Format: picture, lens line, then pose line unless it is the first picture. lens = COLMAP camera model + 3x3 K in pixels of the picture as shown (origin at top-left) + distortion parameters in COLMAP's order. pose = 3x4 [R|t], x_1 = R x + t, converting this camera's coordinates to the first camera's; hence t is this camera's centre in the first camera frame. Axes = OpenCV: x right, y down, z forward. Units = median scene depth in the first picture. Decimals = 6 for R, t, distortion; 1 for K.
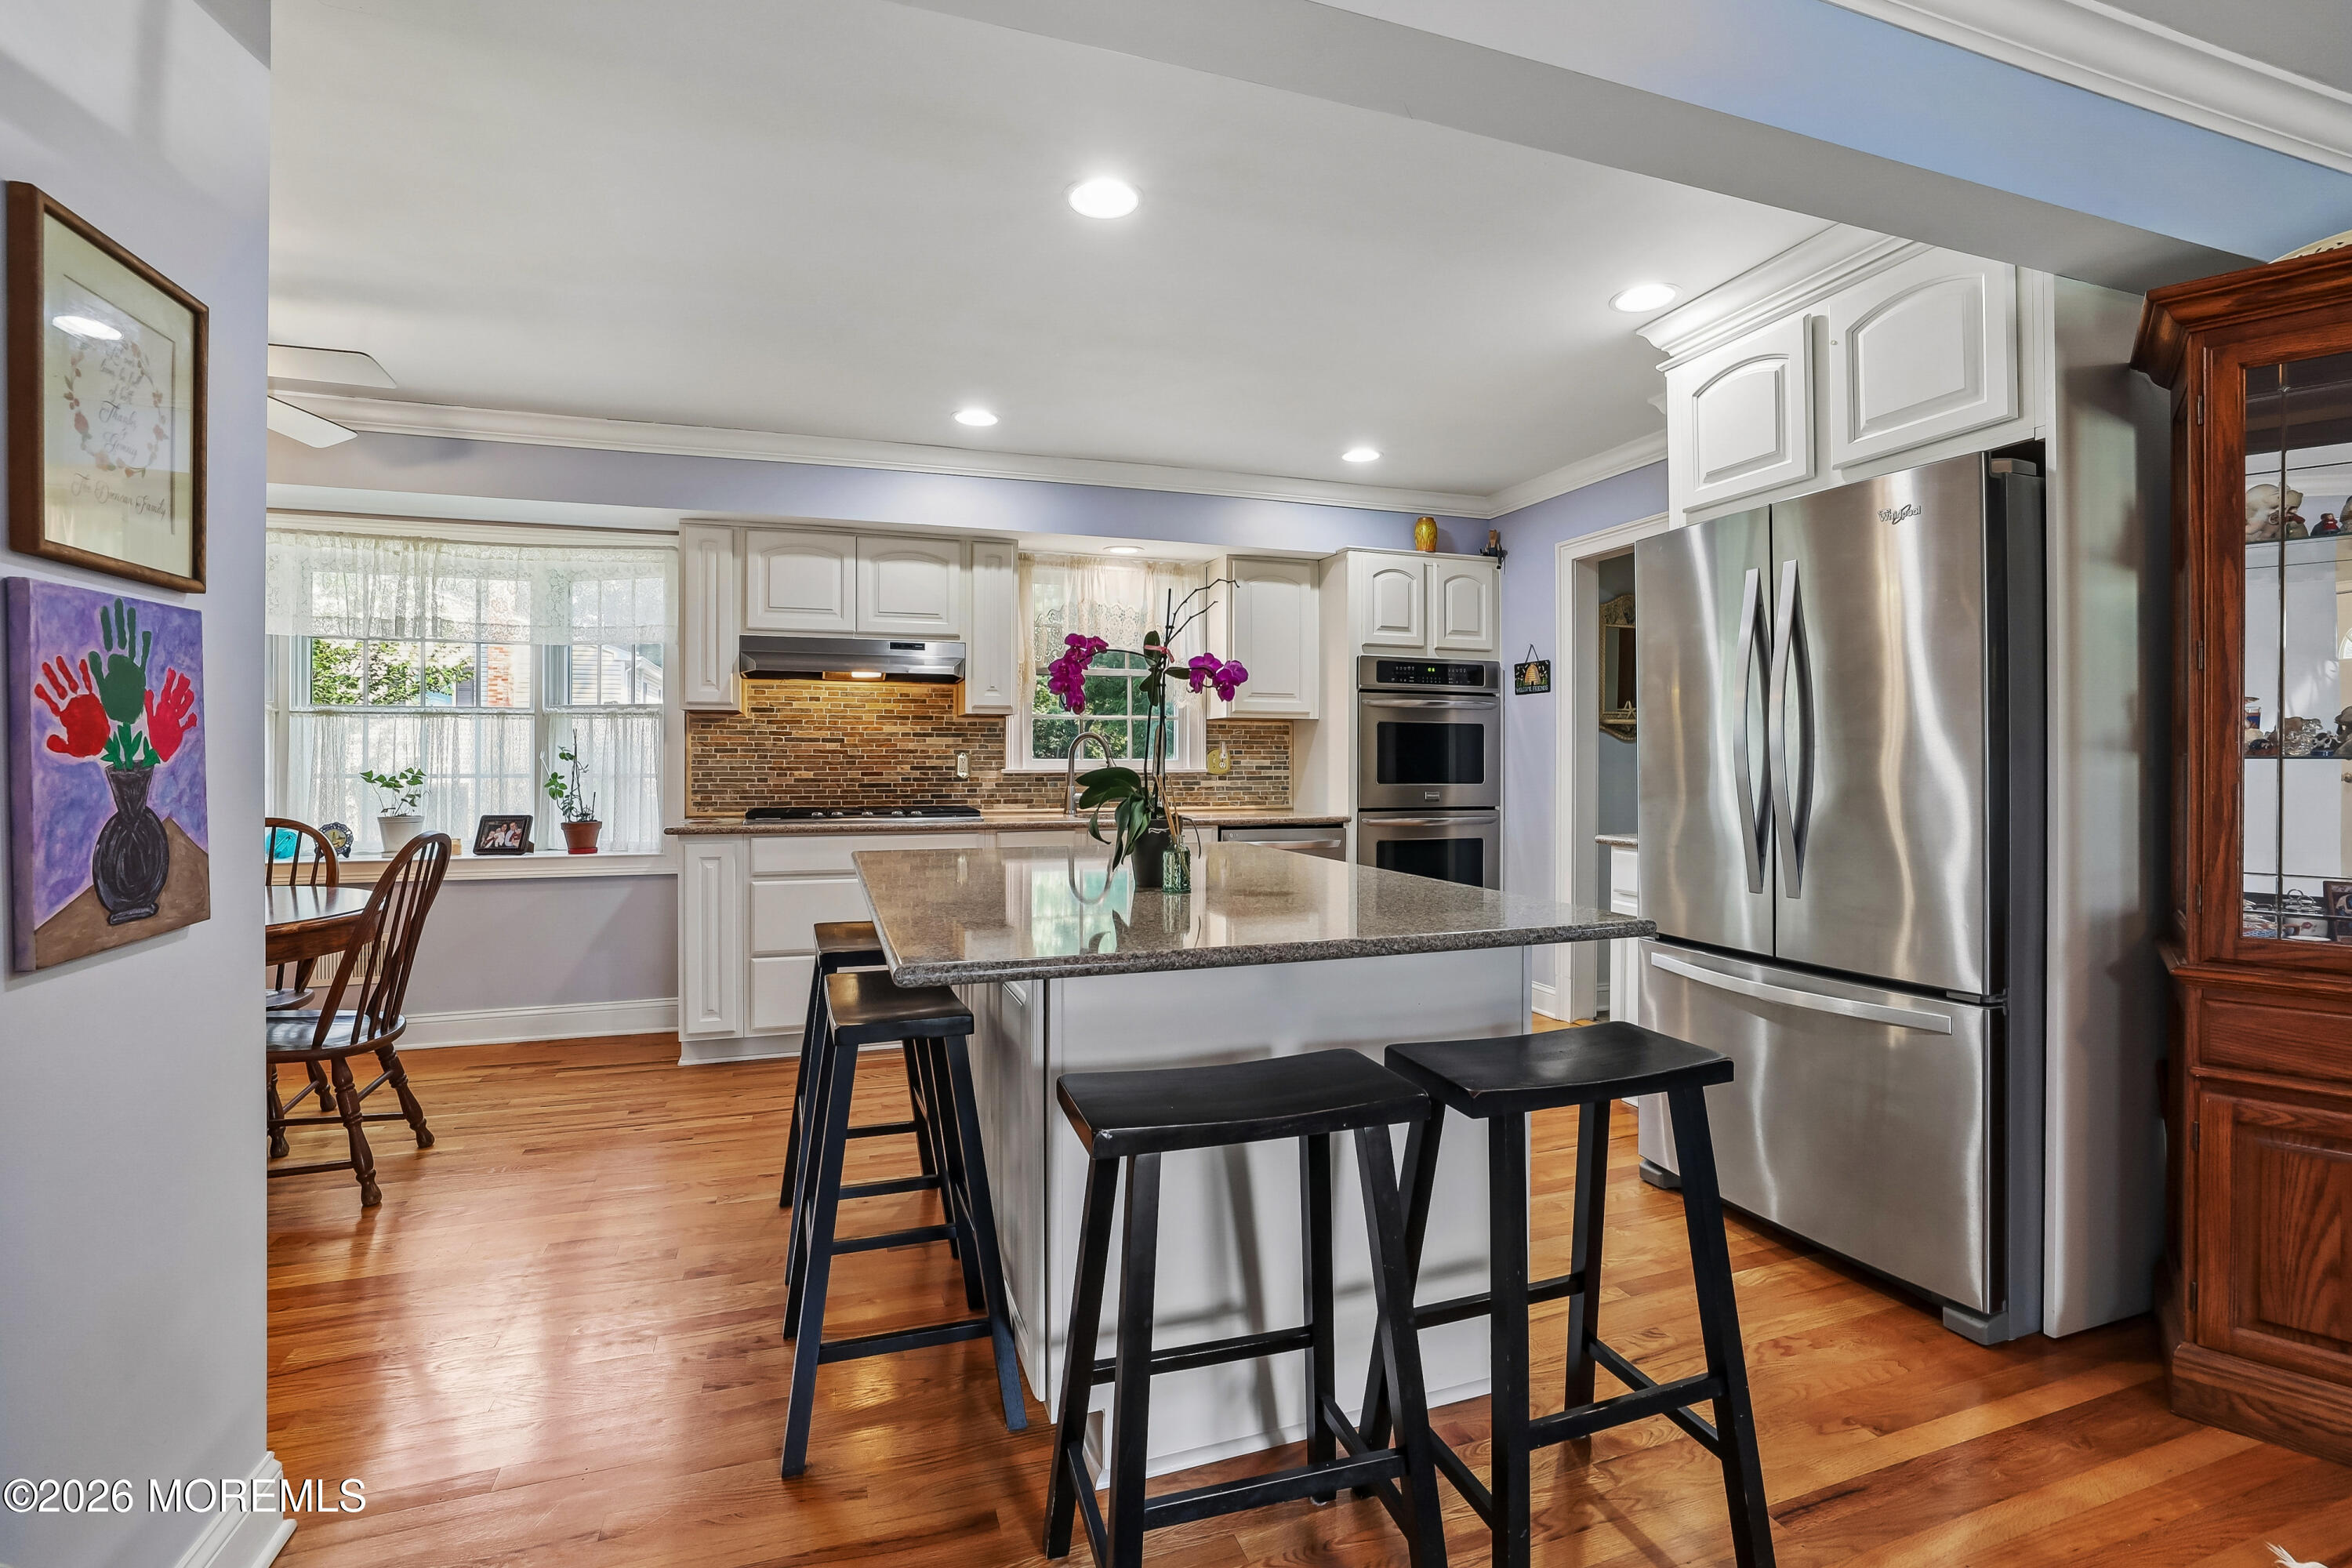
lens RADIAL K [[1026.5, 0, 1159.3], [0, 1026.5, 763.3], [0, 0, 1]] dist [-0.031160, 0.008948]
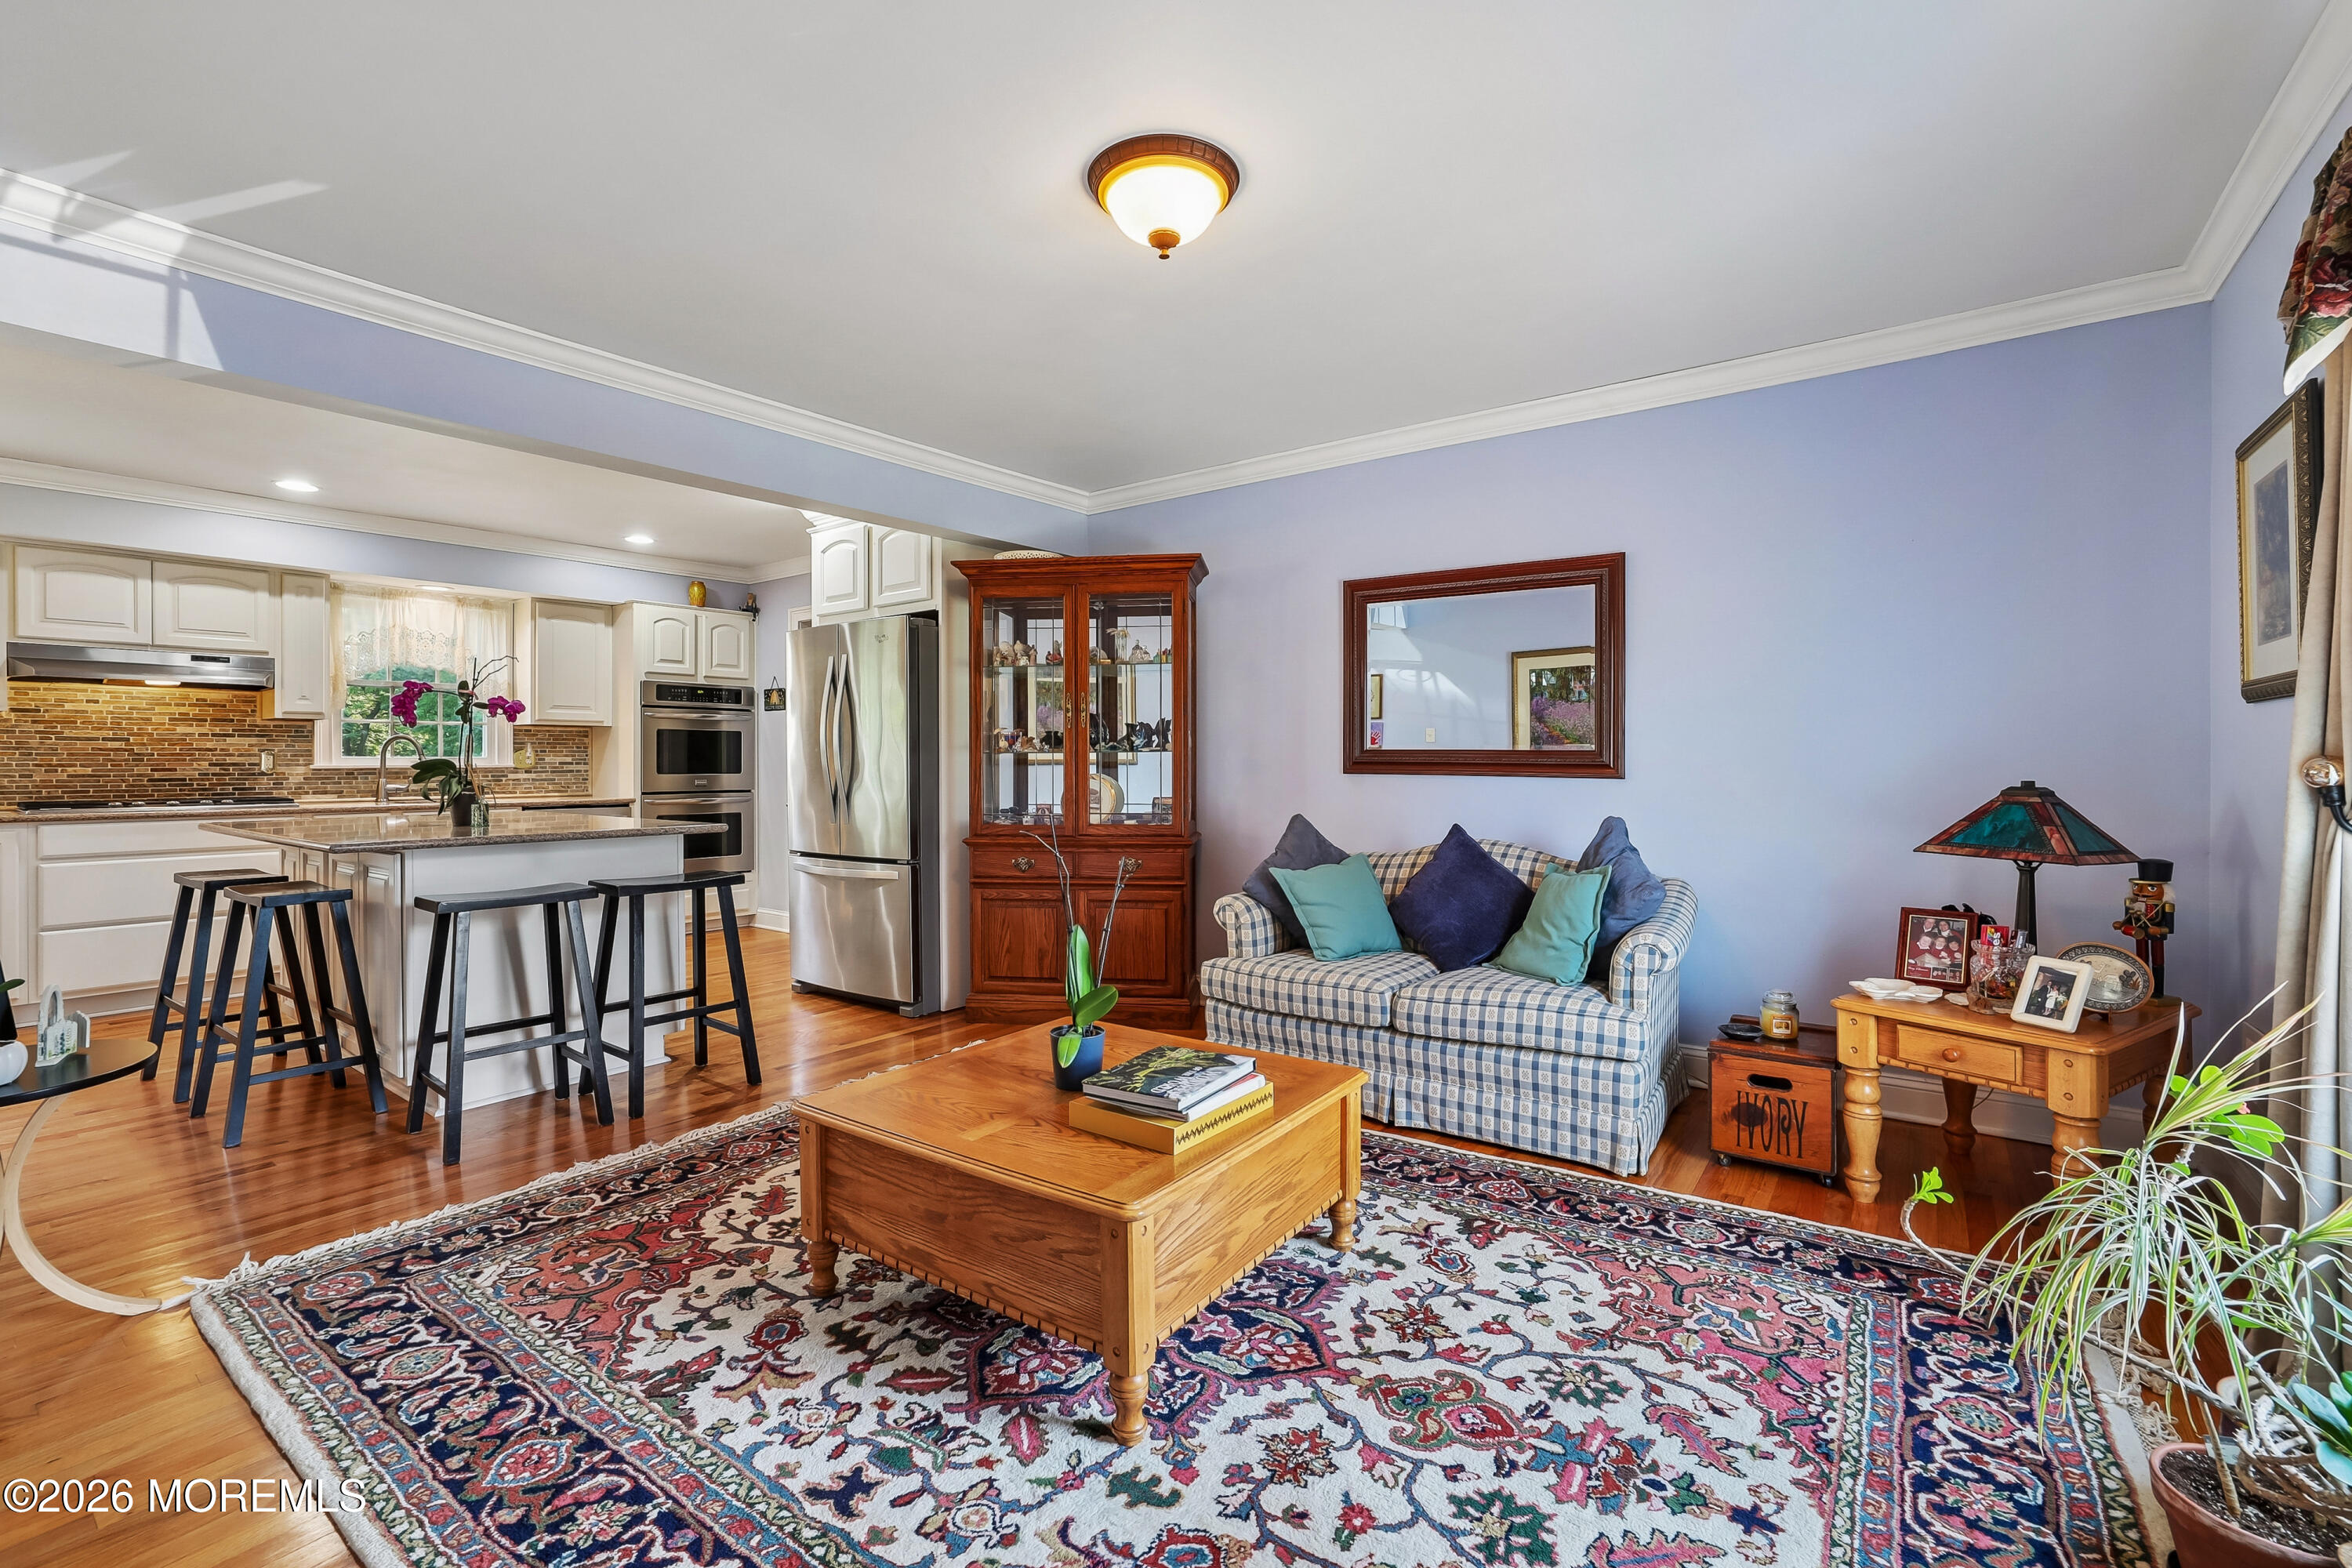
lens RADIAL K [[1026.5, 0, 1156.6], [0, 1026.5, 760.7], [0, 0, 1]] dist [-0.031160, 0.008948]
pose [[0.827641, -0.003757, 0.561245, 0.000228], [0.005660, 0.999983, -0.001654, 0.008048], [-0.561229, 0.004546, 0.827648, -0.506055]]
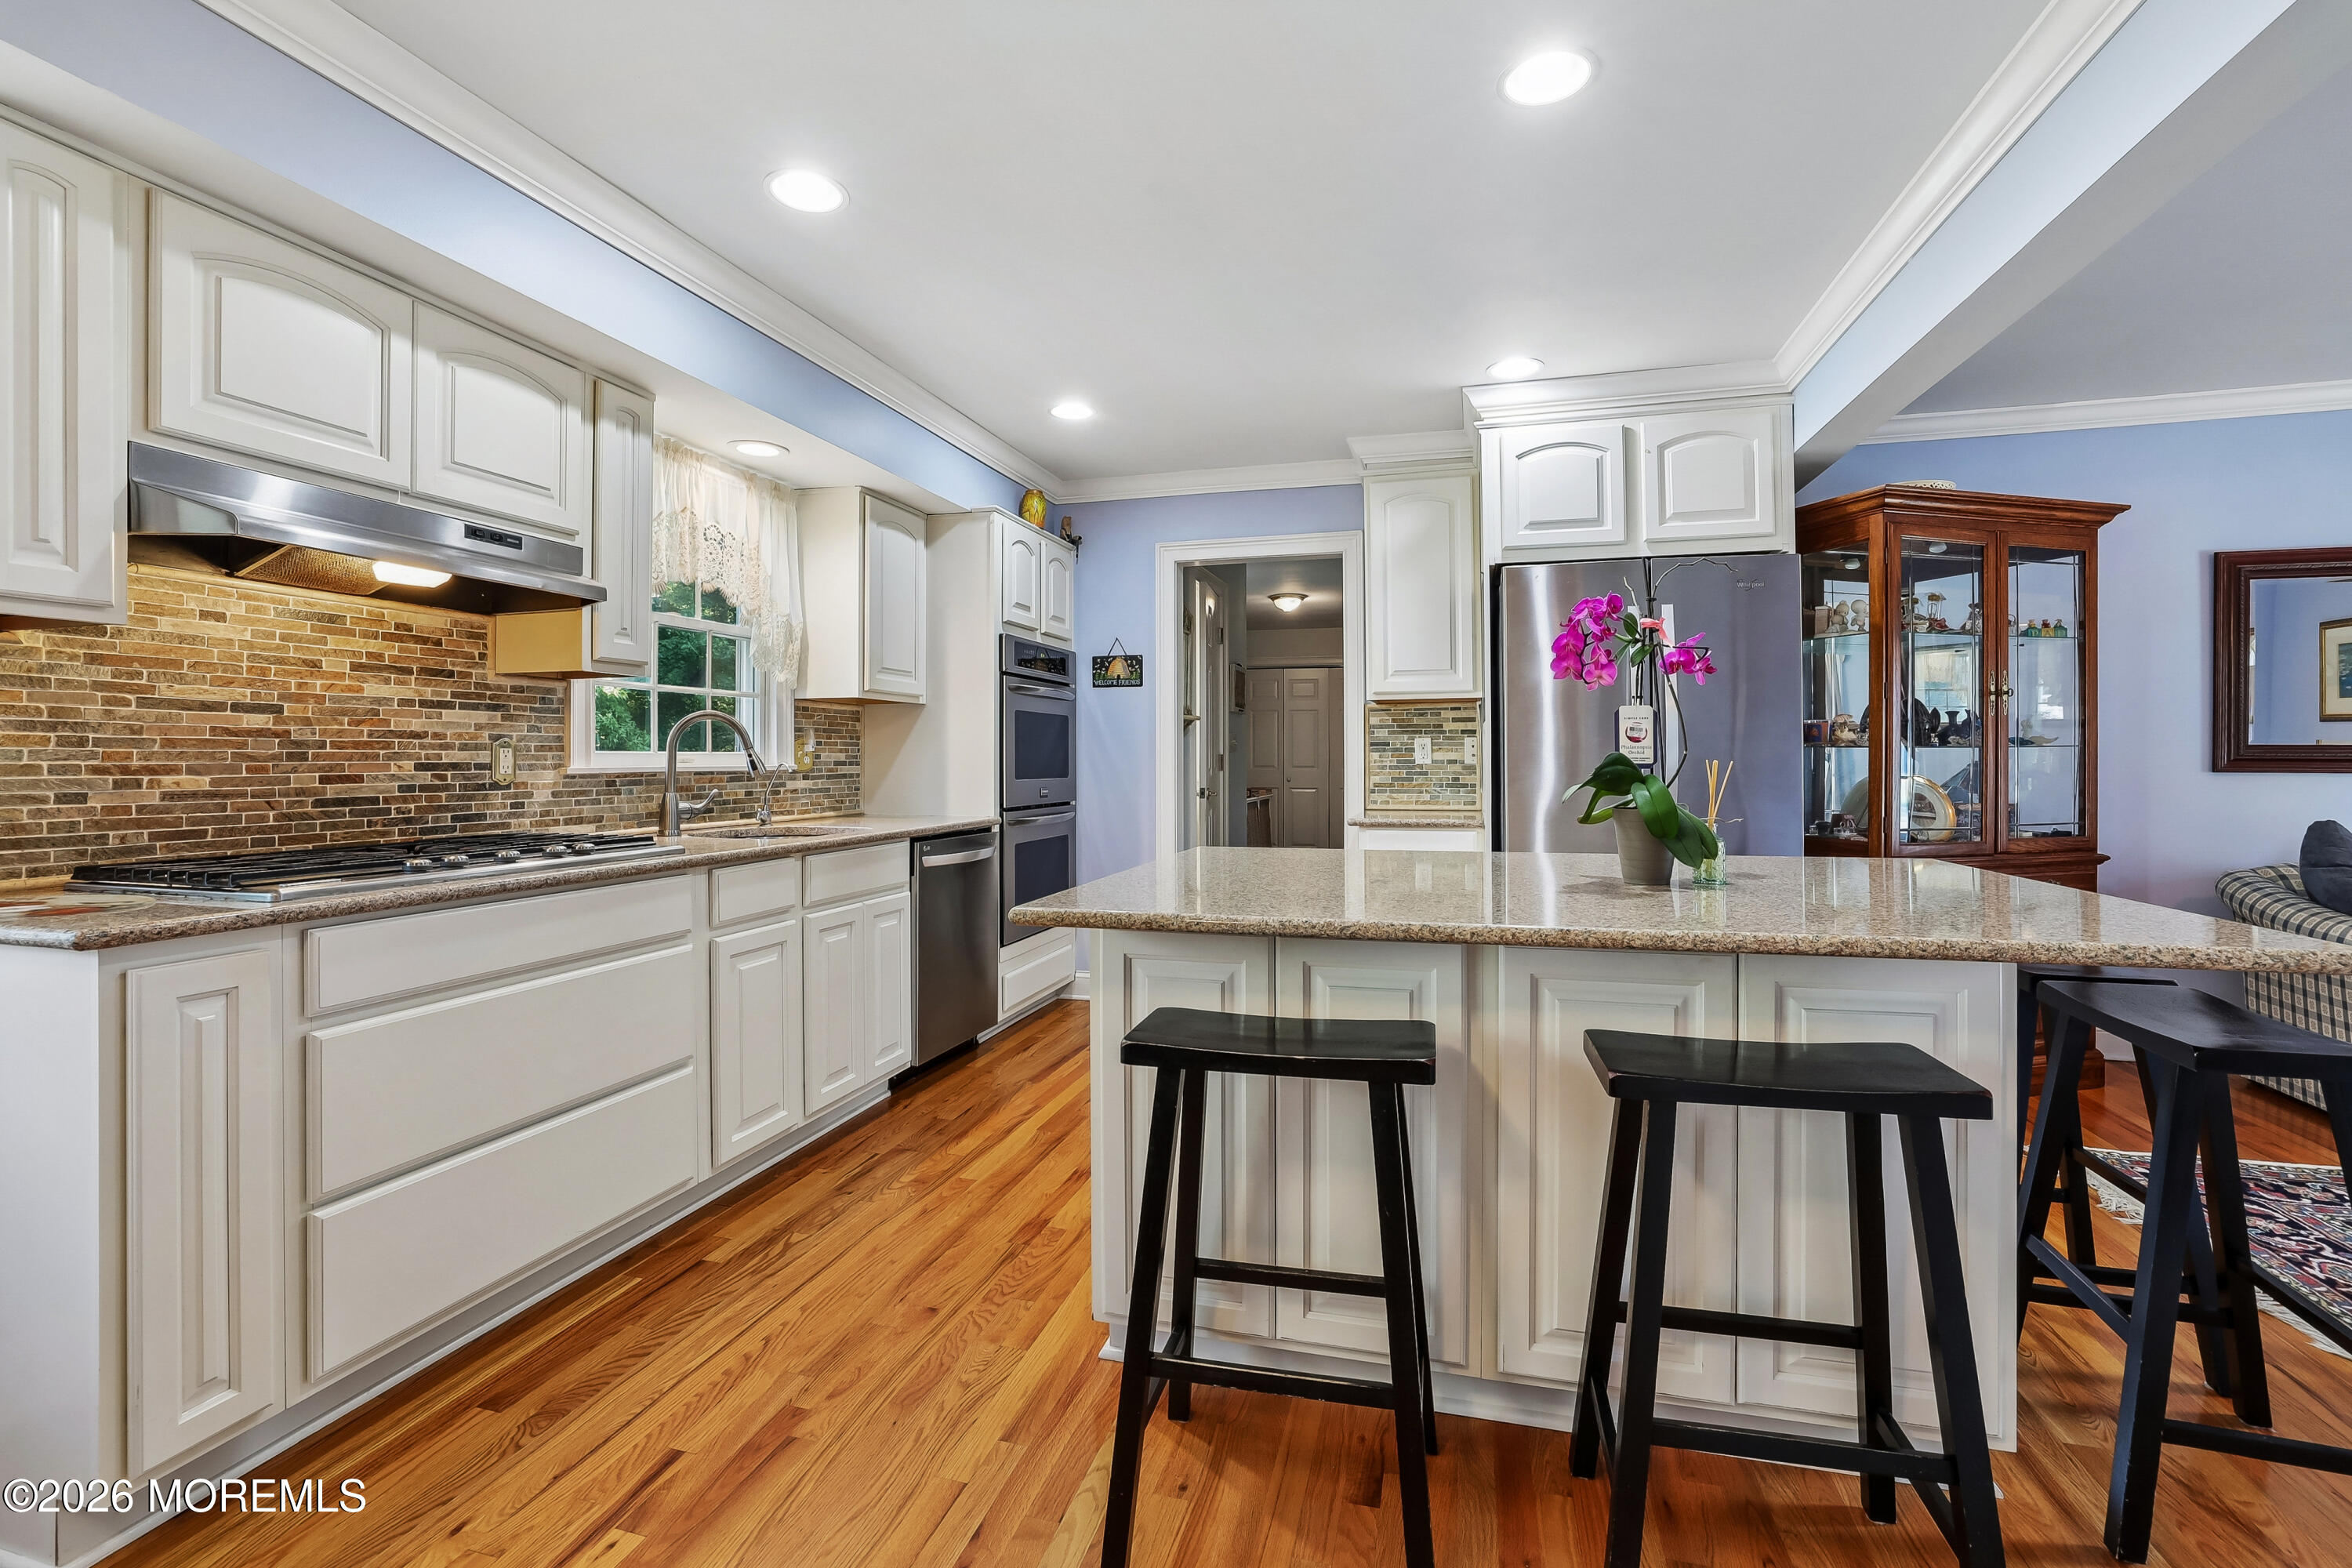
lens RADIAL K [[1026.5, 0, 1165.7], [0, 1026.5, 755.5], [0, 0, 1]] dist [-0.031160, 0.008948]
pose [[0.566423, -0.001817, 0.824113, -0.454557], [0.006994, 0.999972, -0.002602, 0.002904], [-0.824085, 0.007238, 0.566420, 0.389765]]
